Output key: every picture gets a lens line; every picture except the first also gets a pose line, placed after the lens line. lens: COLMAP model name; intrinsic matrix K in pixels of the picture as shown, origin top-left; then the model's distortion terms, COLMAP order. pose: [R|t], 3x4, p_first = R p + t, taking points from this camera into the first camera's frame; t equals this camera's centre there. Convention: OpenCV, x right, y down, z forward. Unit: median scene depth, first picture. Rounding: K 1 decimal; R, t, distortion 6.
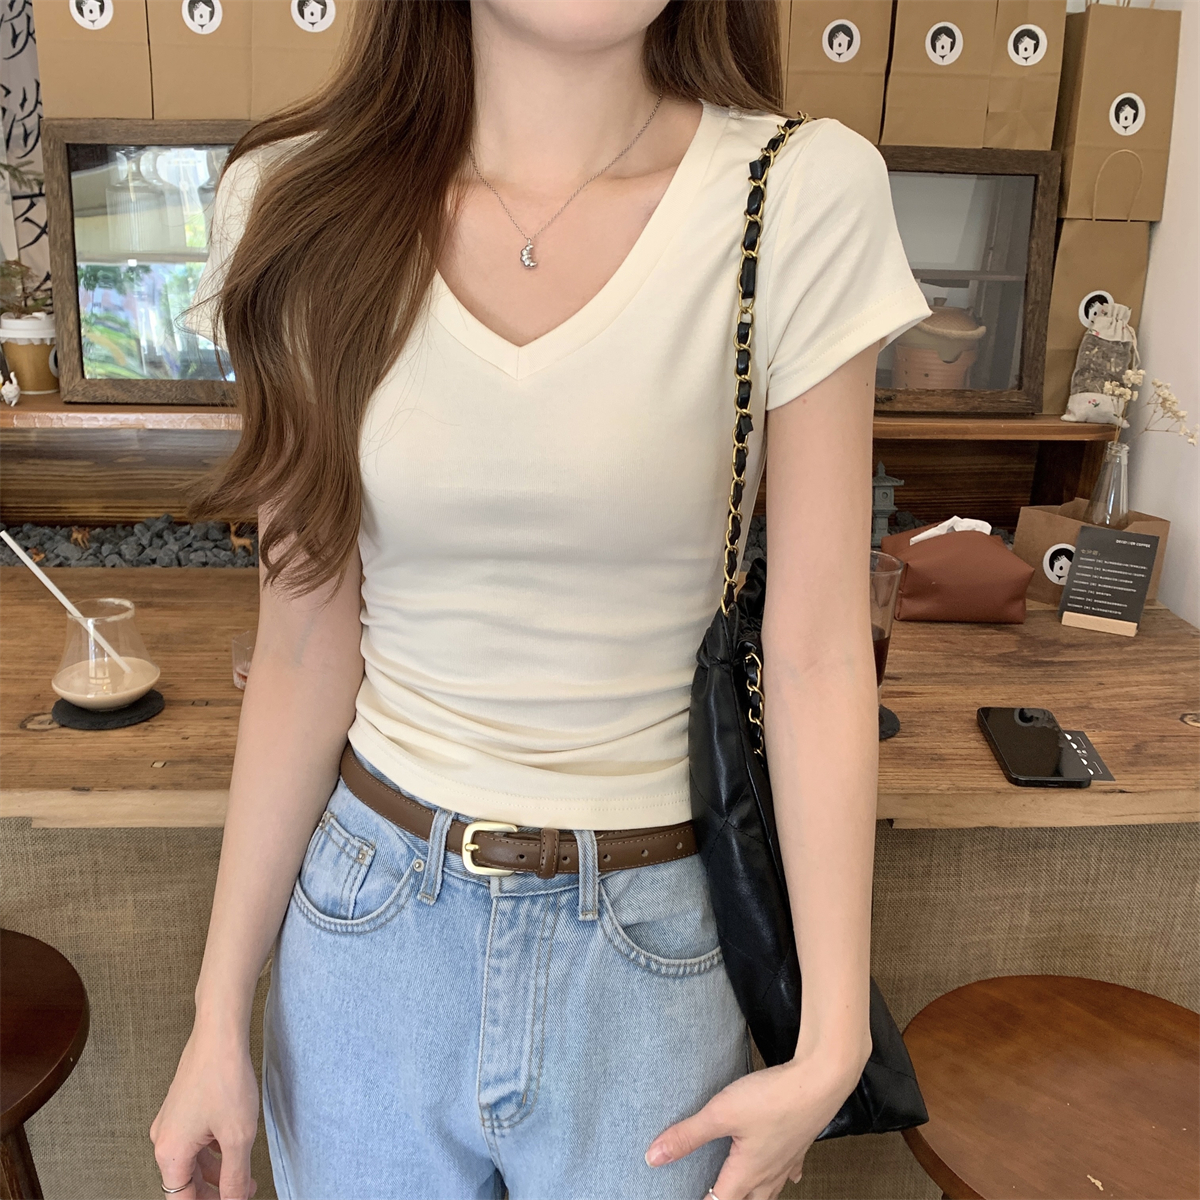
lens RADIAL K [[1179.6, 0, 621.3], [0, 1179.6, 572.2], [0, 0, 1]] dist [0.268869, -0.529890]
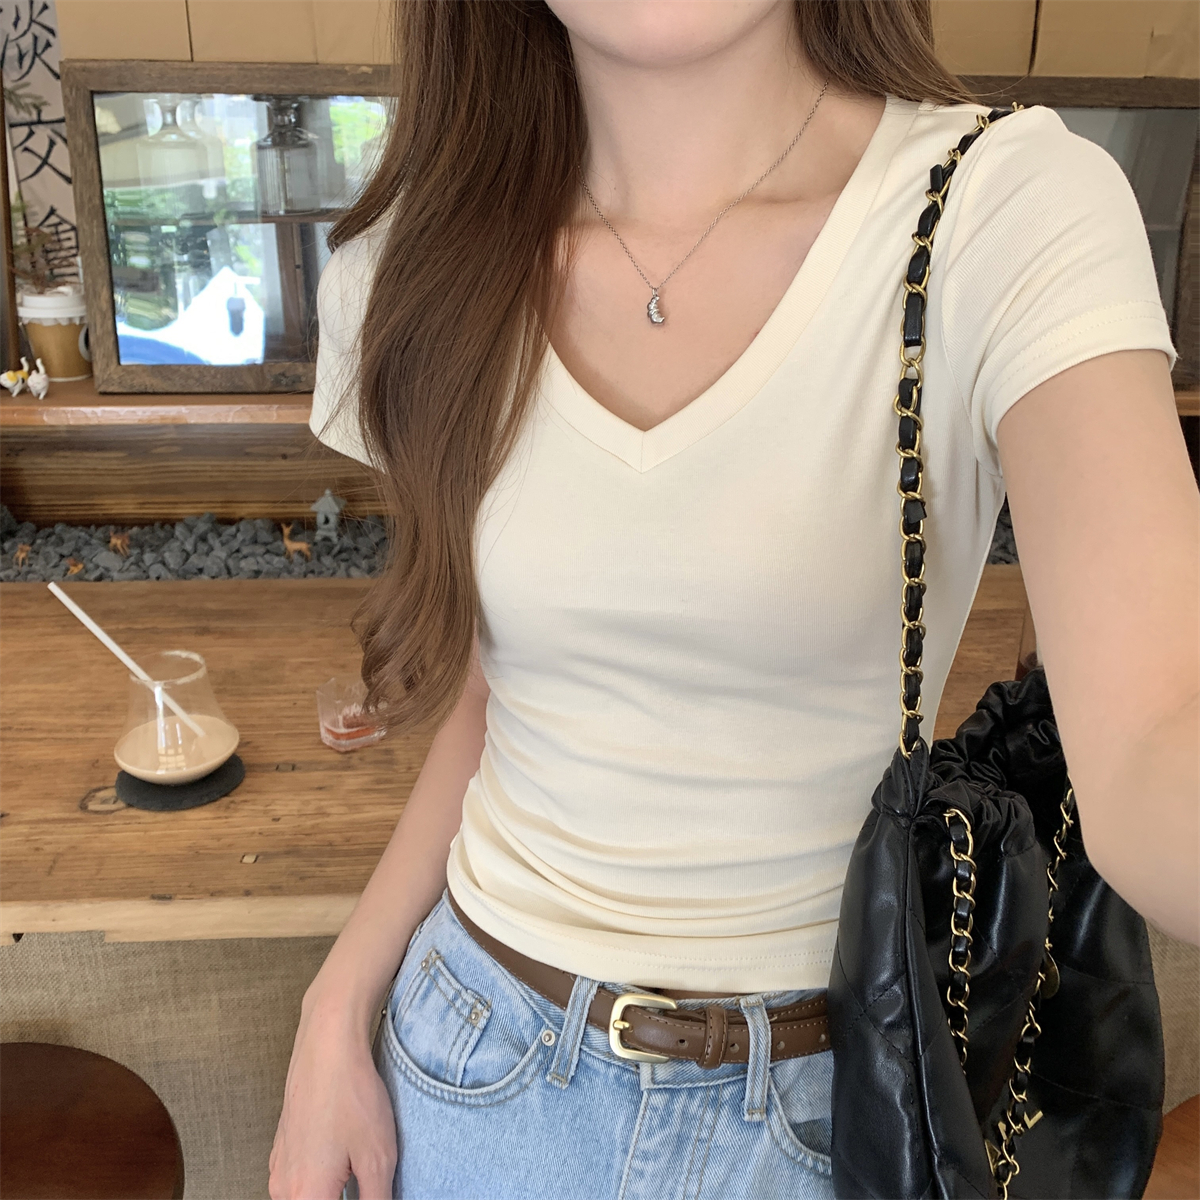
lens RADIAL K [[1316.1, 0, 643.8], [0, 1316.1, 598.9], [0, 0, 1]] dist [-0.109382, 0.170429]
pose [[0.999706, -0.015558, -0.018599, -0.054542], [0.016679, 0.997956, 0.061687, -0.043735], [0.017601, -0.061979, 0.997922, 0.077662]]
